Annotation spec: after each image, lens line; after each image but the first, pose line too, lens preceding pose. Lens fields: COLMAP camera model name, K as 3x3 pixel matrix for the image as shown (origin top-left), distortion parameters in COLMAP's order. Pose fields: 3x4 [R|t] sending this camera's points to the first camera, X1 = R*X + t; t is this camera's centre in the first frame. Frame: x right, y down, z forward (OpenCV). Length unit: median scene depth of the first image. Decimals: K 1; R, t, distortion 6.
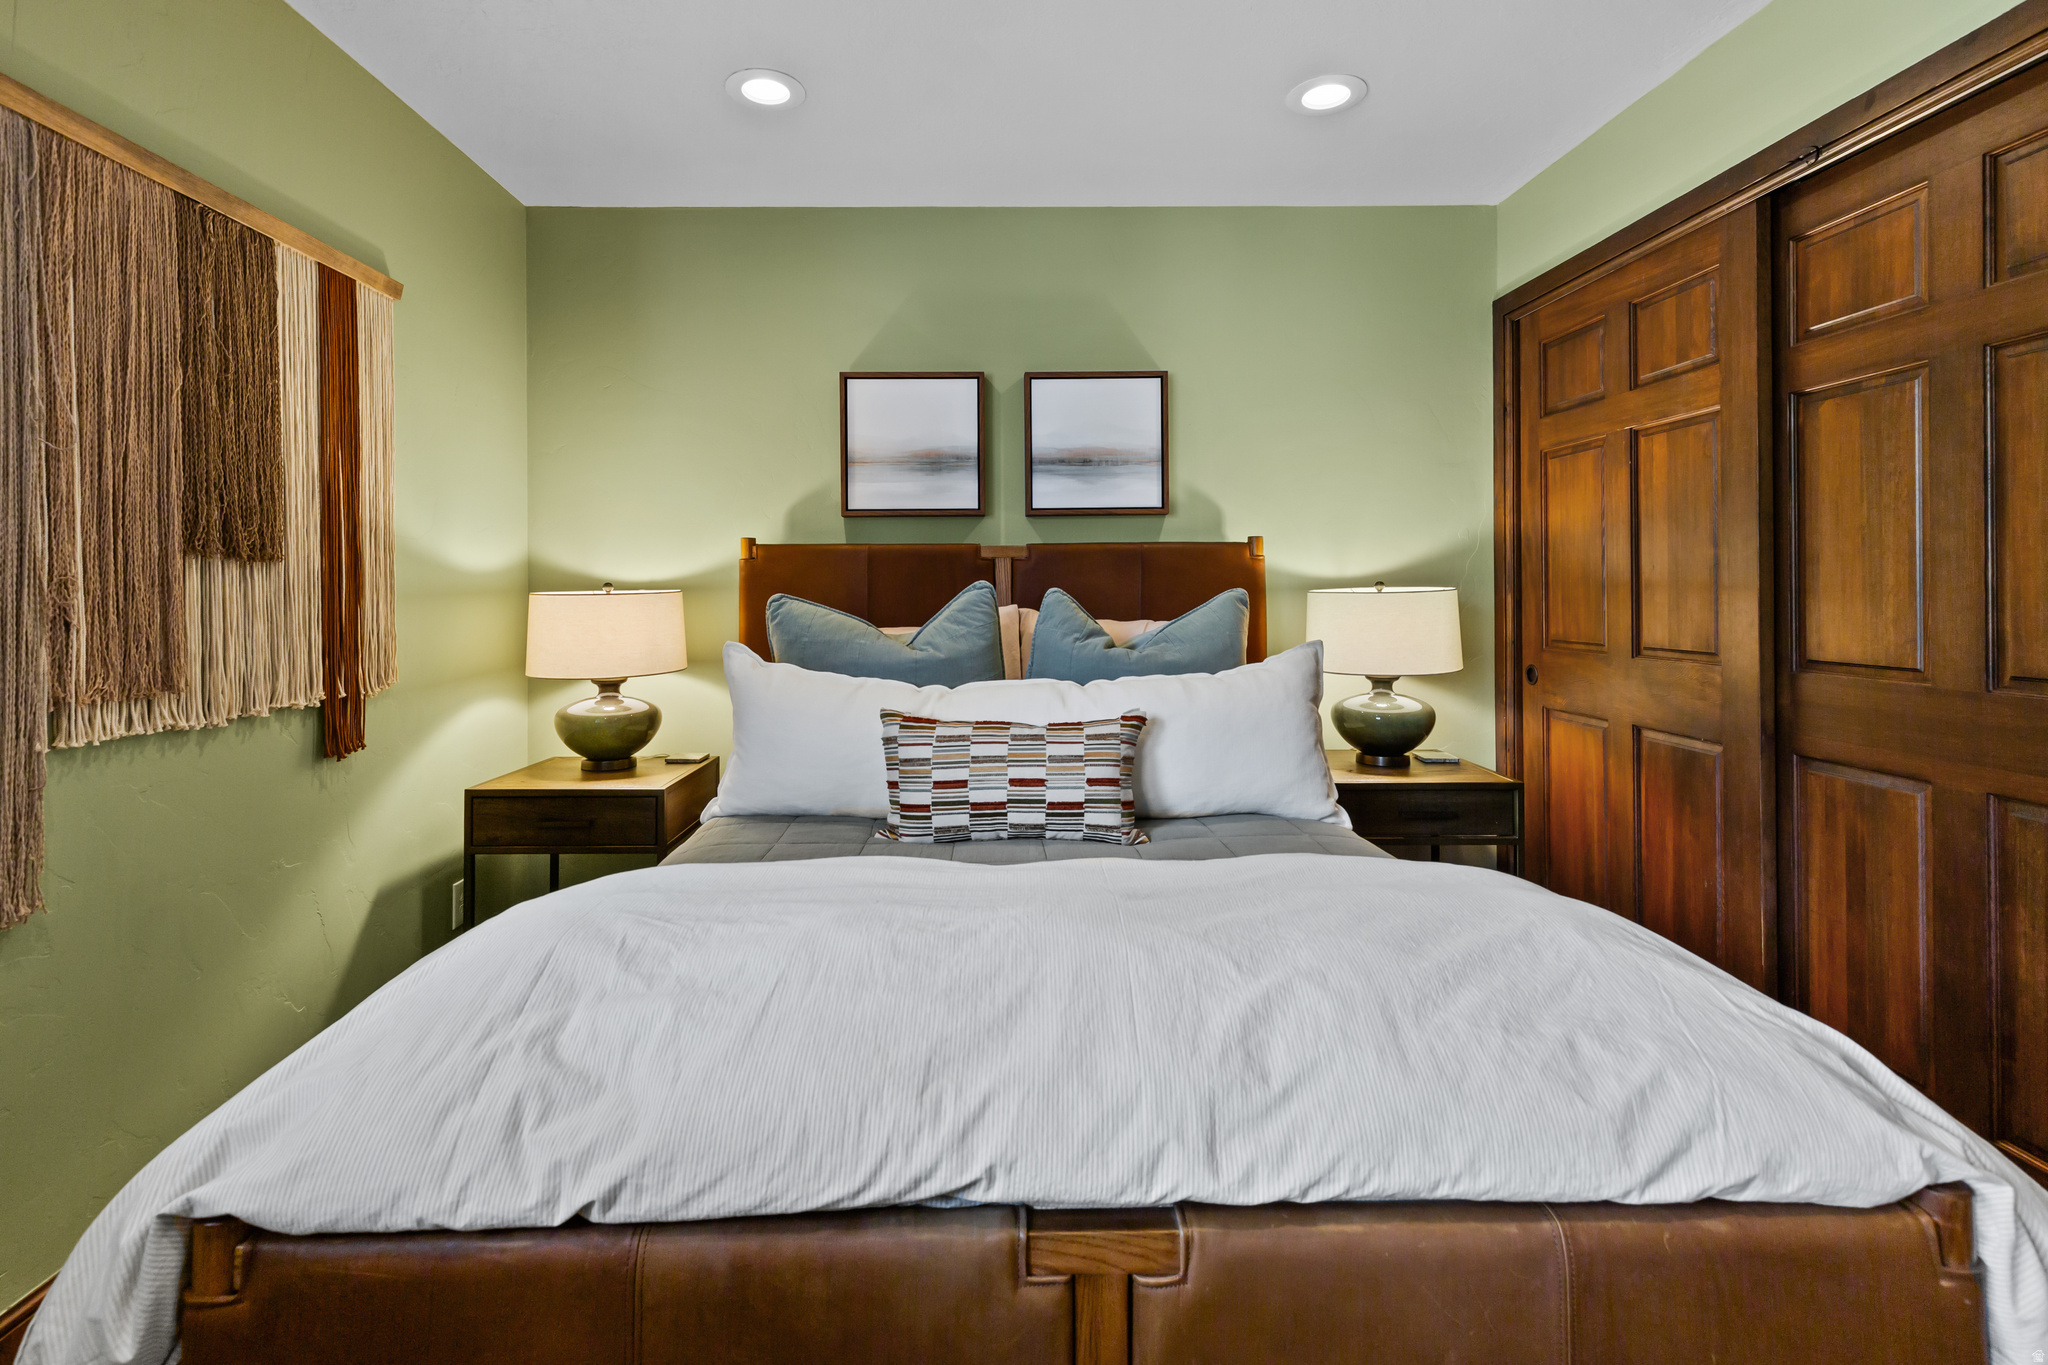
lens RADIAL K [[944.2, 0, 1020.0], [0, 944.2, 598.4], [0, 0, 1]] dist [0.000656, 0.000028]
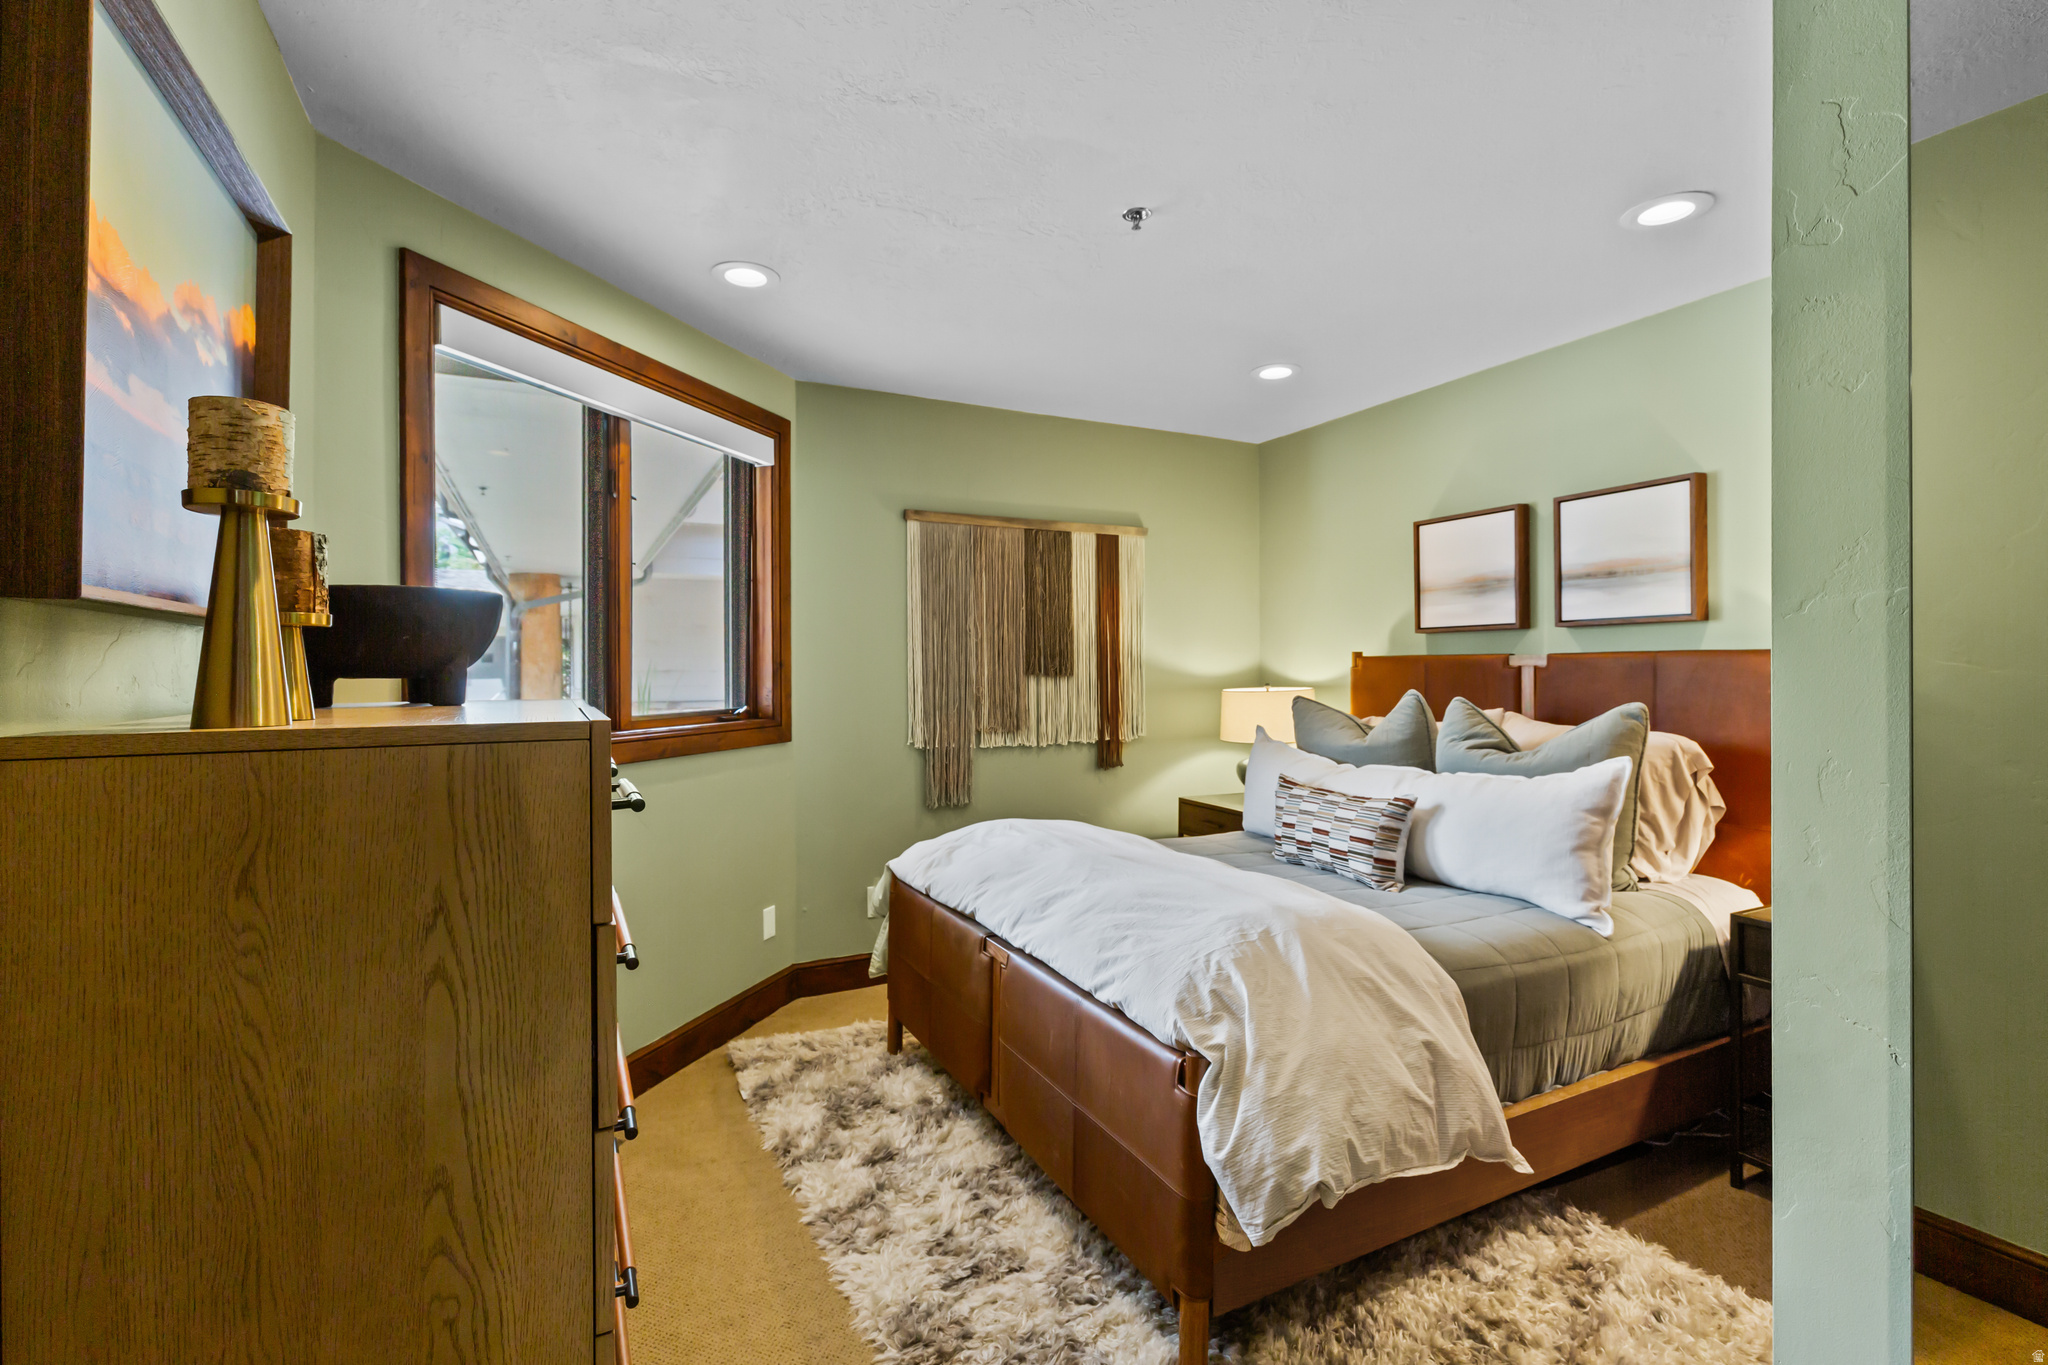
lens RADIAL K [[929.2, 0, 1024.0], [0, 929.2, 682.5], [0, 0, 1]] dist [0.001801, 0.000204]
pose [[0.426013, 0.018388, -0.904530, 0.992926], [-0.006437, 0.999830, 0.017294, -0.052829], [0.904694, -0.001544, 0.426059, -0.030672]]
